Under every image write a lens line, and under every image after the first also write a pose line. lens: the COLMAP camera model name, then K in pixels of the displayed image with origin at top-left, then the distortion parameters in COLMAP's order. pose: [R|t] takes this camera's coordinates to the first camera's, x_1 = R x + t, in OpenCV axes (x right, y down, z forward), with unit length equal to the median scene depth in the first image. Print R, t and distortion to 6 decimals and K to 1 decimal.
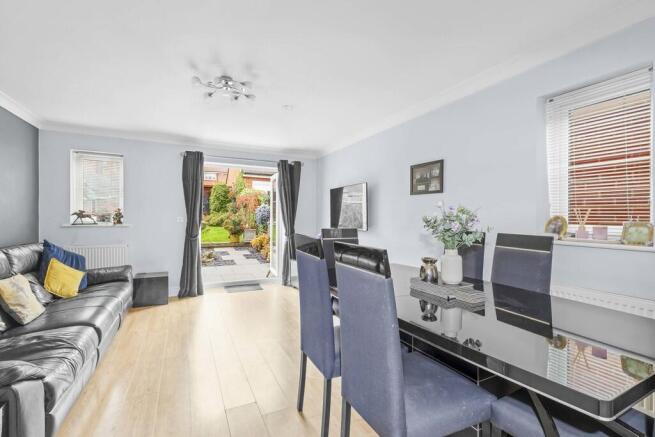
lens RADIAL K [[296.9, 0, 328.6], [0, 296.9, 219.5], [0, 0, 1]] dist [0.002208, 0.000293]
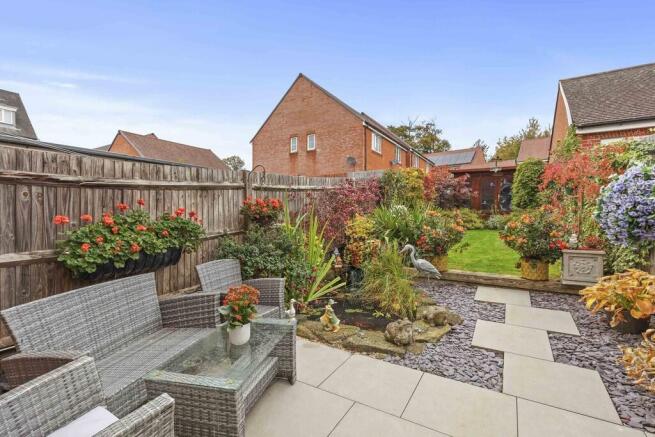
lens RADIAL K [[296.9, 0, 326.8], [0, 296.9, 222.0], [0, 0, 1]] dist [0.002208, 0.000293]
pose [[0.531808, 0.009259, -0.846815, -0.128316], [-0.004516, 0.999957, 0.008097, -0.002471], [0.846853, -0.000482, 0.531827, 0.557894]]
